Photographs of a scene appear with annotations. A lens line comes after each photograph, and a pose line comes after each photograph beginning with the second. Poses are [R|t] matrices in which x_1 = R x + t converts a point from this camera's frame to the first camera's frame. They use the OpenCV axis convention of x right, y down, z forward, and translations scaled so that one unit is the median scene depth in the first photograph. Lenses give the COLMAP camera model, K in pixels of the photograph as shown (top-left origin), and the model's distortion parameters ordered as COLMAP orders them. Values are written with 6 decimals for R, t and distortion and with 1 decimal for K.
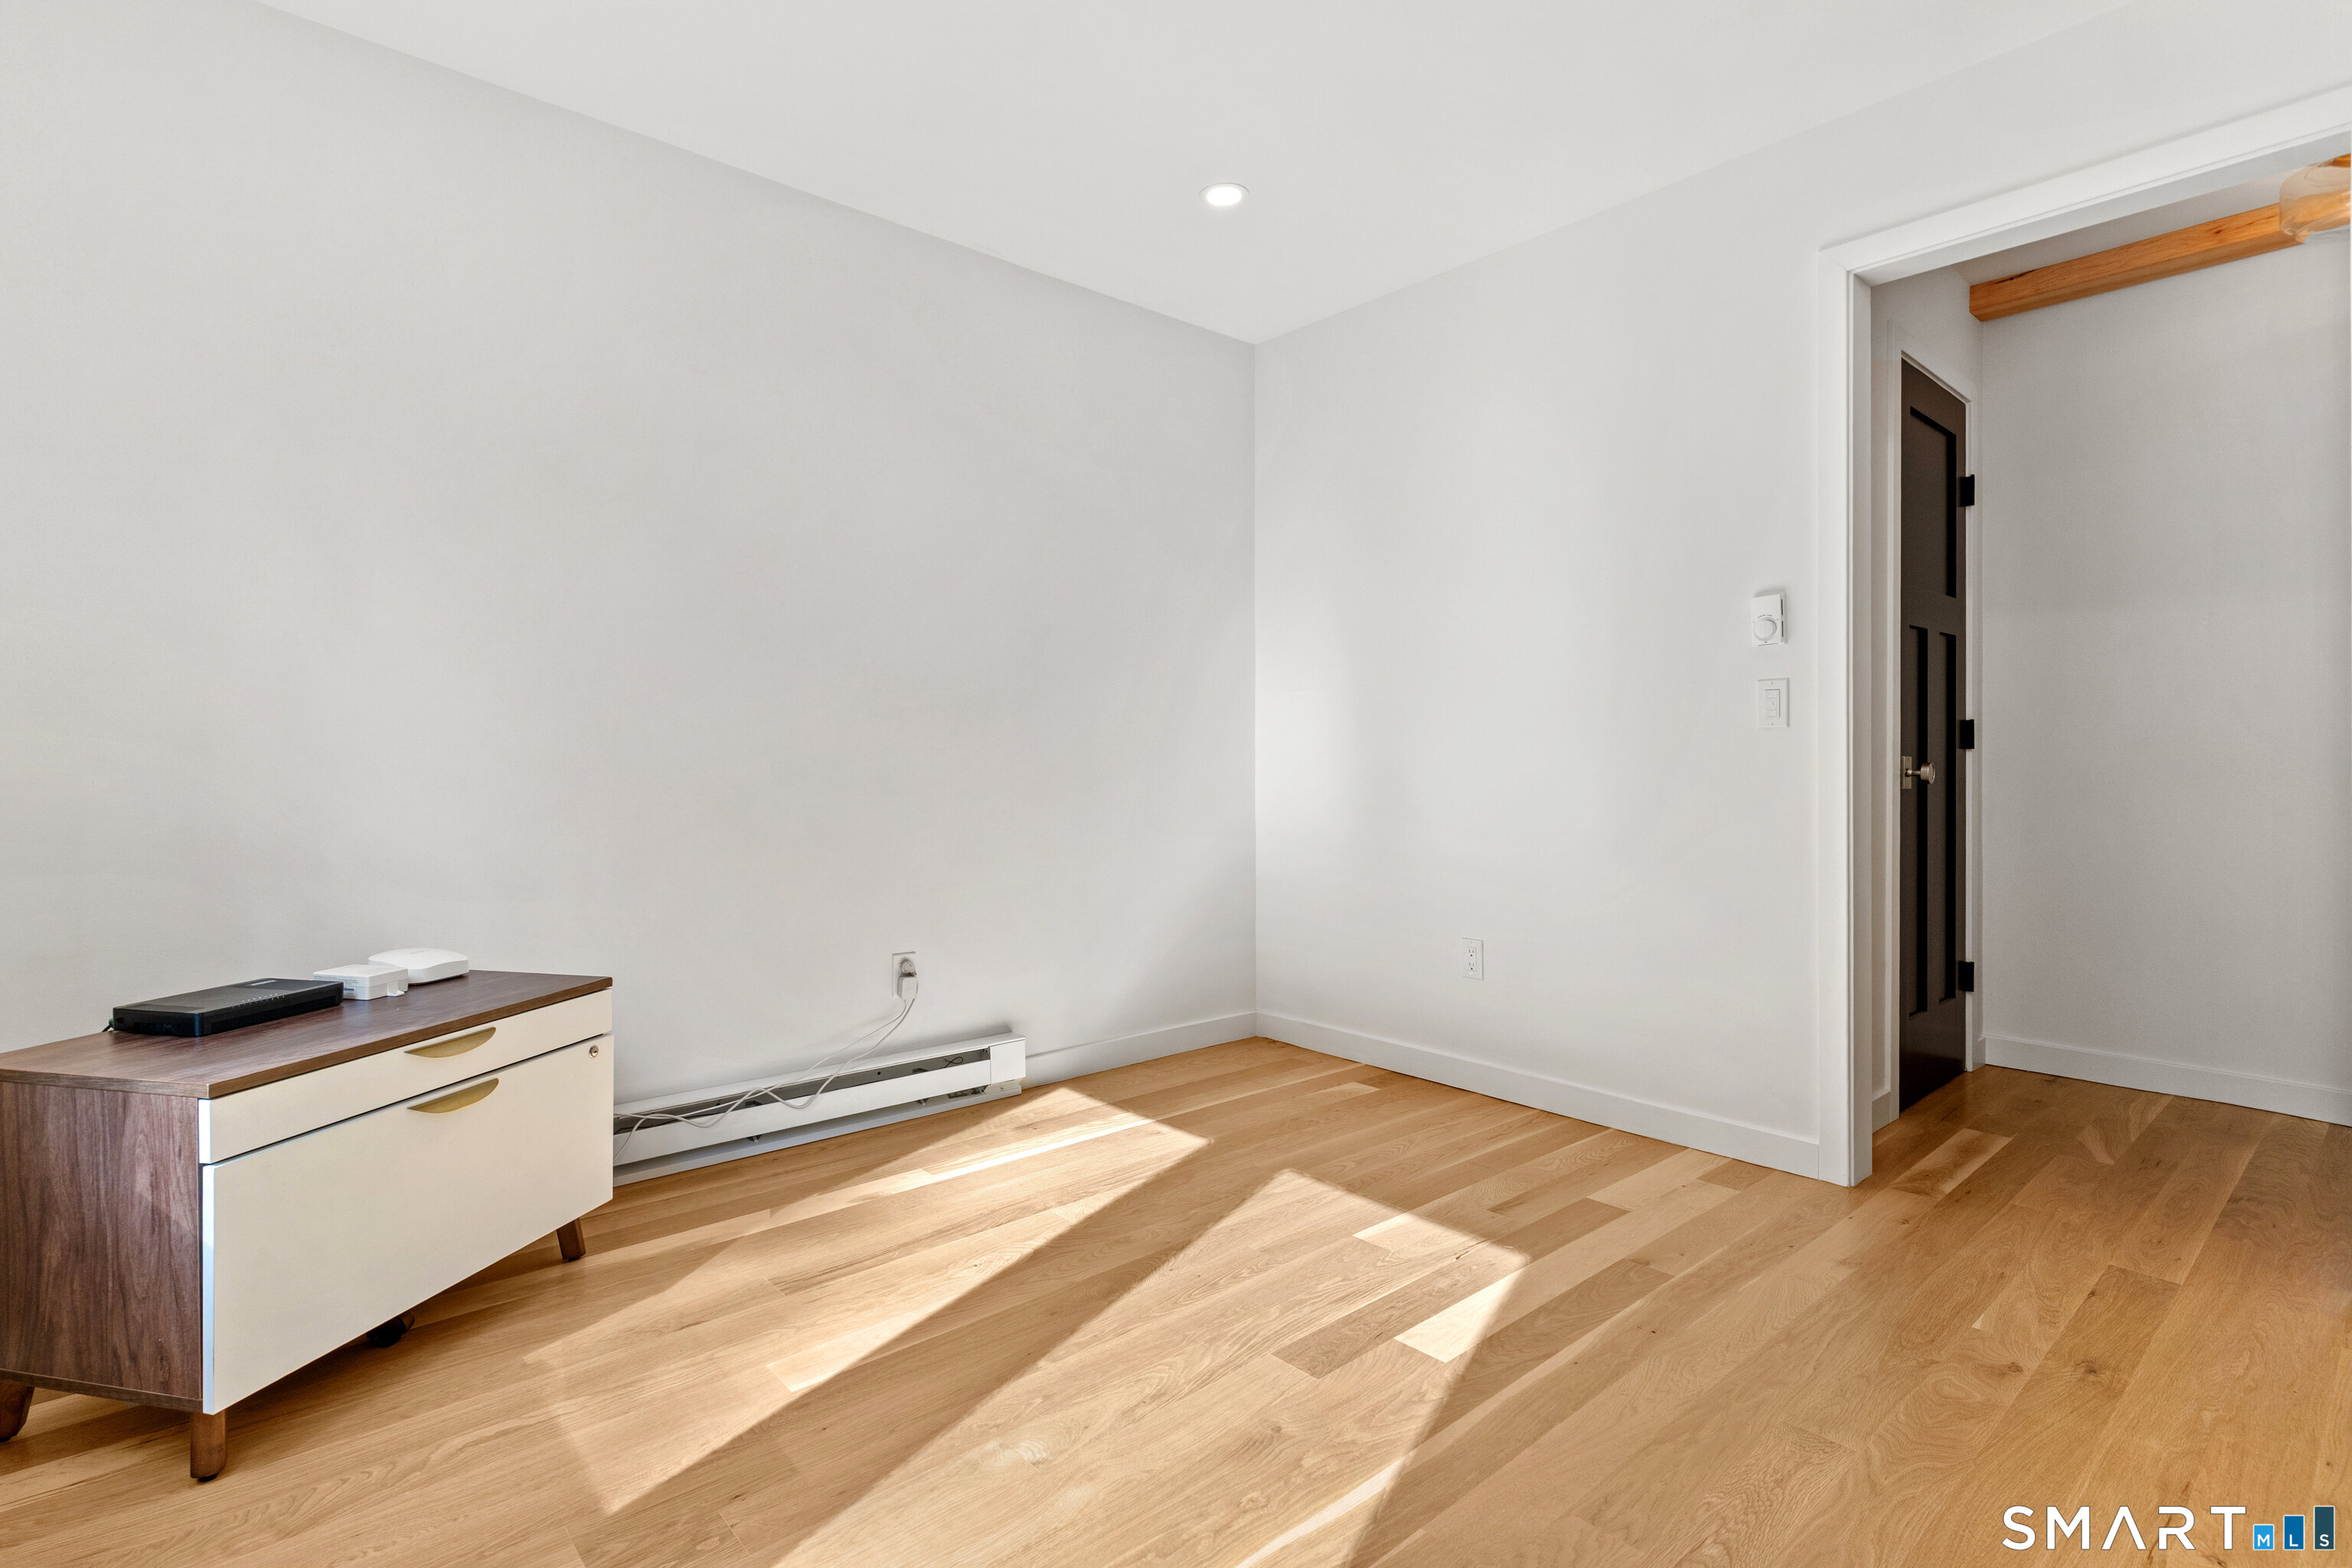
lens RADIAL K [[1131.2, 0, 1161.1], [0, 1131.2, 765.6], [0, 0, 1]] dist [-0.001710, -0.000257]
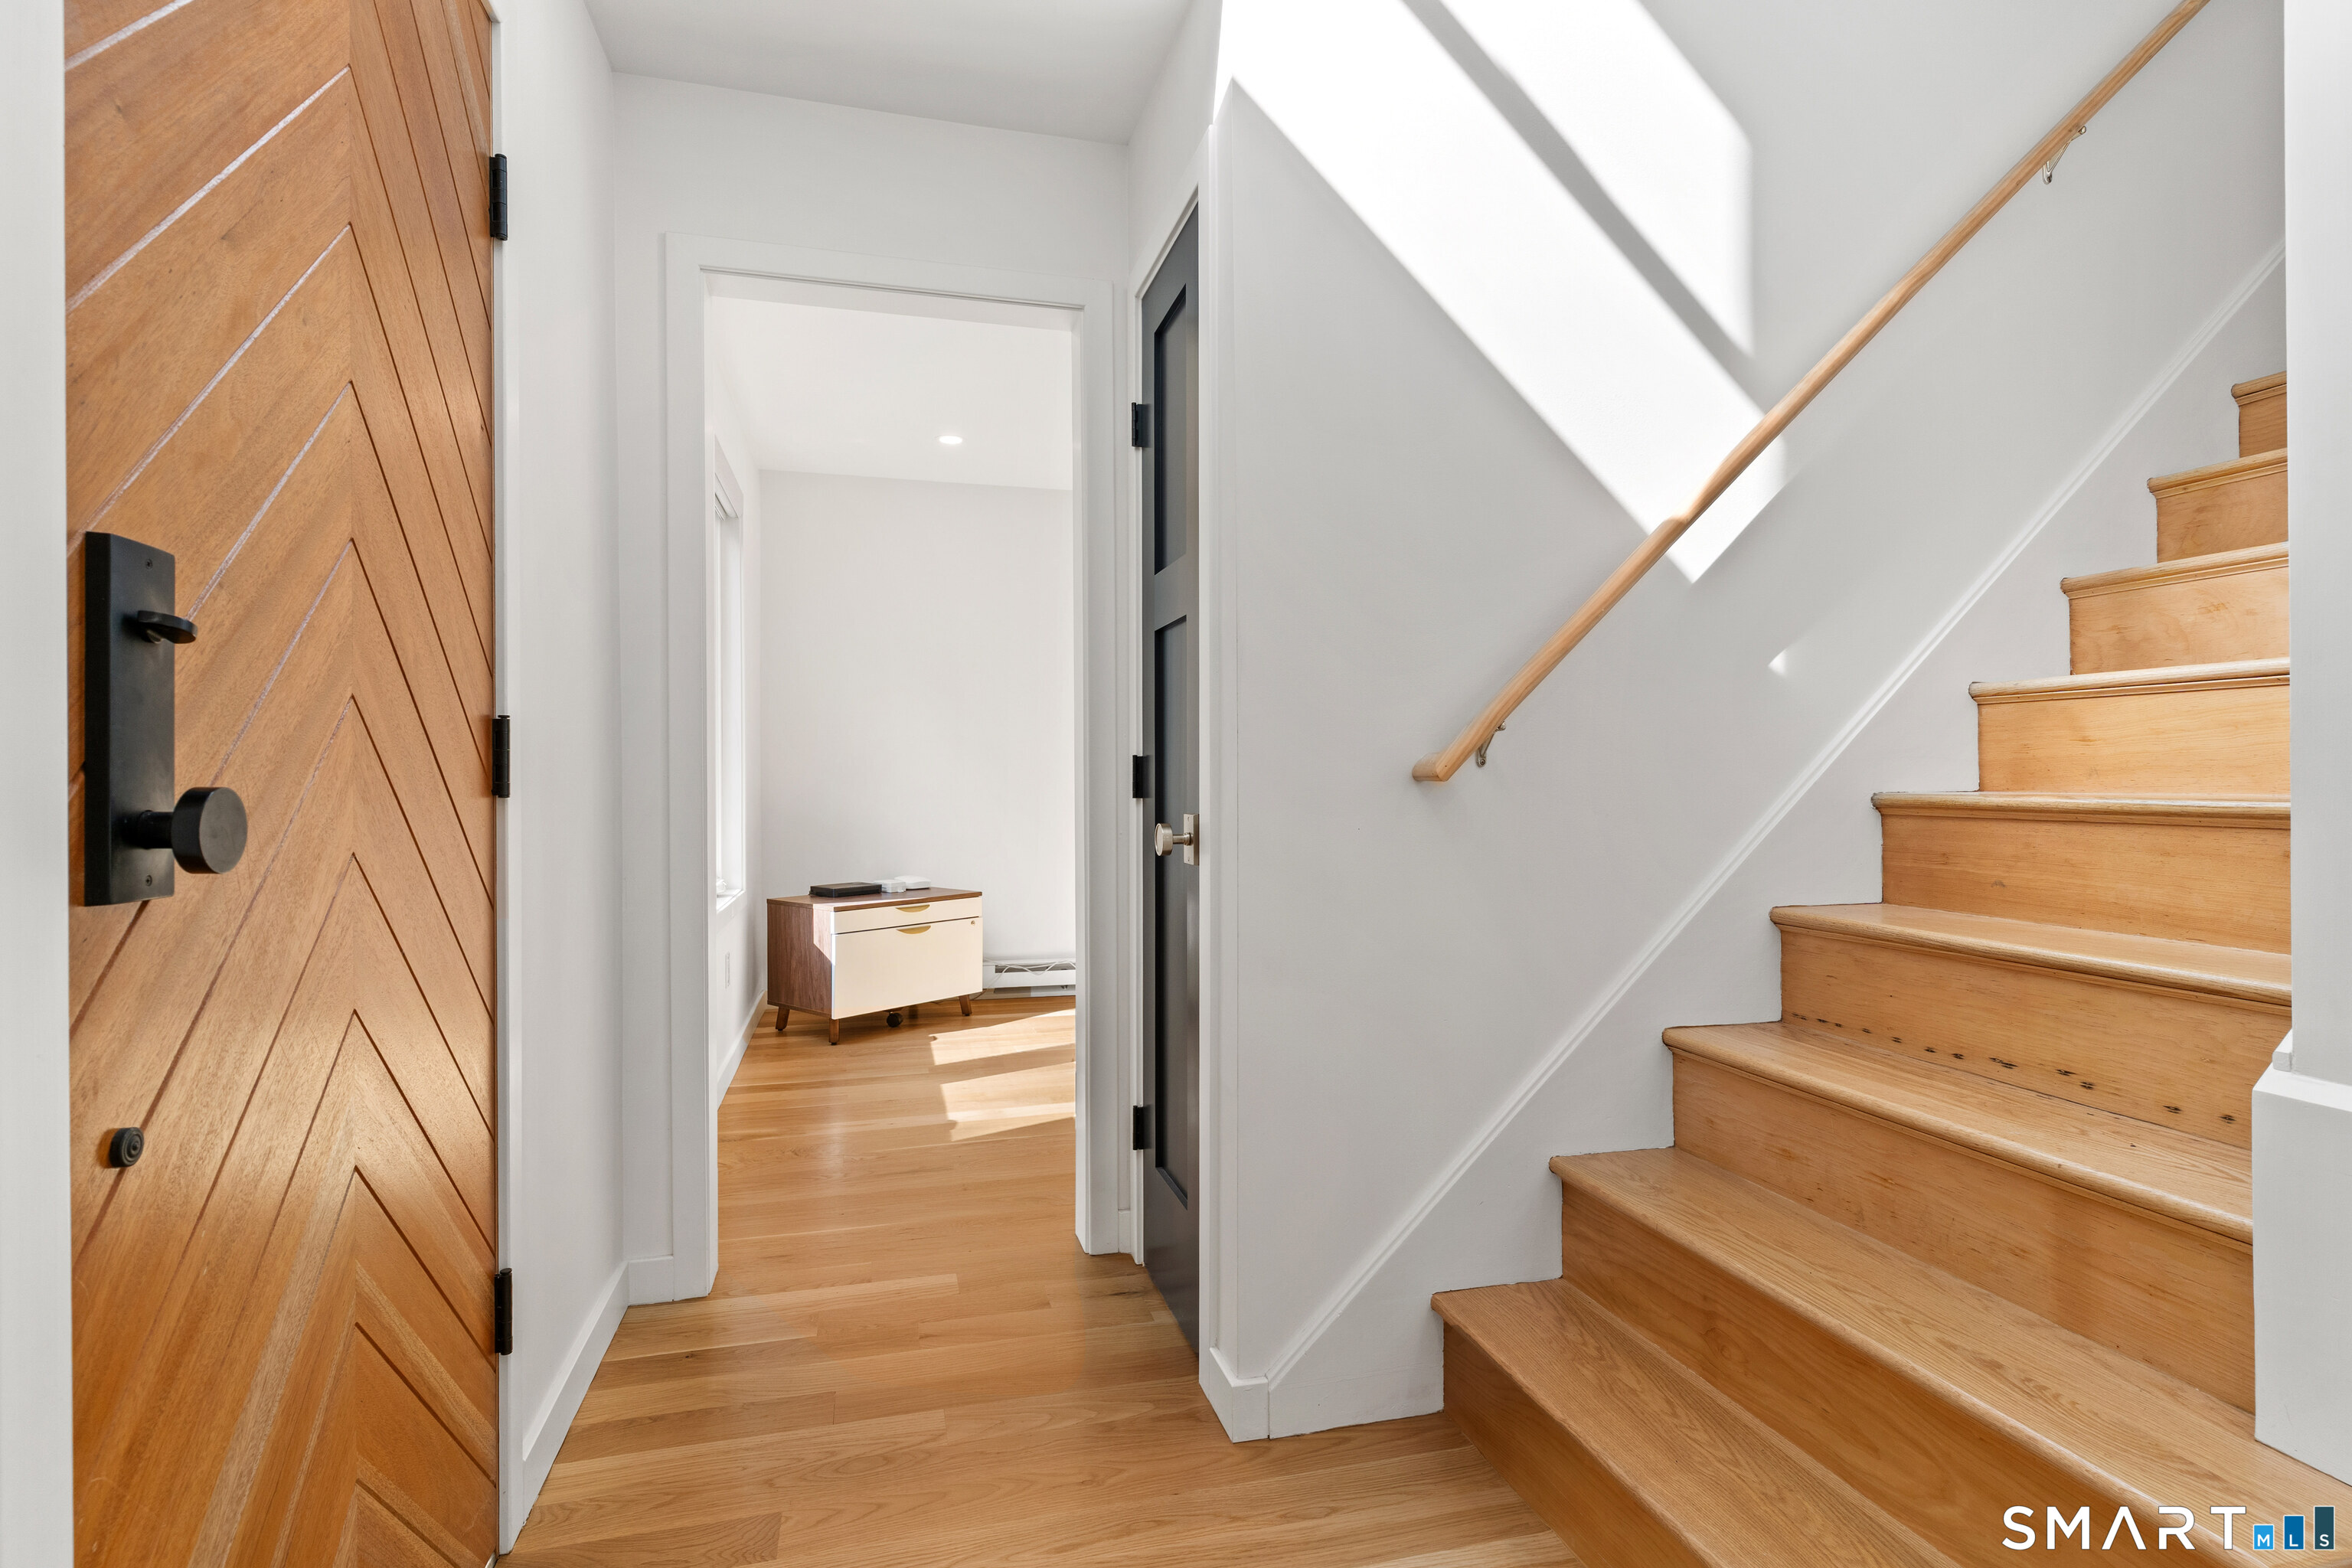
lens RADIAL K [[1131.2, 0, 1161.1], [0, 1131.2, 765.6], [0, 0, 1]] dist [-0.001710, -0.000257]
pose [[0.899024, -0.004631, -0.437874, 0.924263], [-0.001757, 0.999898, -0.014183, -0.034691], [0.437895, 0.013521, 0.898924, -0.975355]]
